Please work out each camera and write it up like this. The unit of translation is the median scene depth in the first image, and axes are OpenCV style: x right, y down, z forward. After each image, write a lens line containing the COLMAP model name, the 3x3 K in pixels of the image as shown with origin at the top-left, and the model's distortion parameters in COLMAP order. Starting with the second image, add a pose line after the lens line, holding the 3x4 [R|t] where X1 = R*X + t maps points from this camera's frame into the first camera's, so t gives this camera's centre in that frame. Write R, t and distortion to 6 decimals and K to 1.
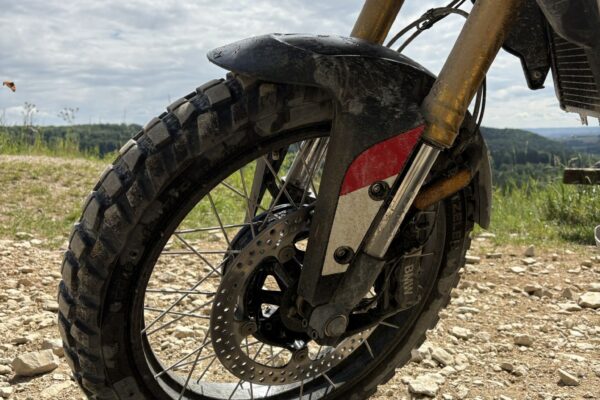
lens RADIAL K [[481.6, 0, 301.3], [0, 481.6, 209.1], [0, 0, 1]] dist [0.012577, -0.002017]
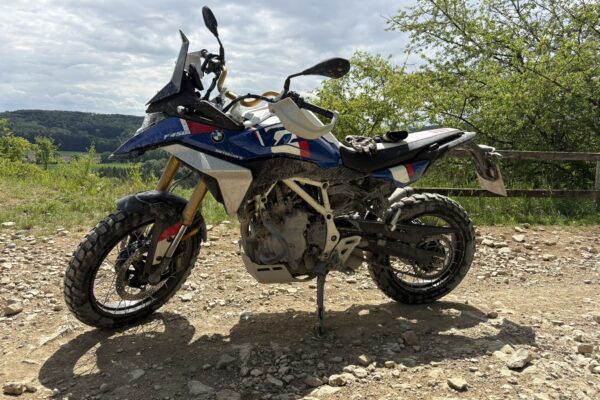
lens RADIAL K [[481.6, 0, 301.3], [0, 481.6, 209.1], [0, 0, 1]] dist [0.012577, -0.002017]
pose [[0.904228, -0.037157, 0.425429, -0.382628], [-0.014364, 0.992998, 0.117258, -0.580027], [-0.426807, -0.112139, 0.897363, -2.121090]]
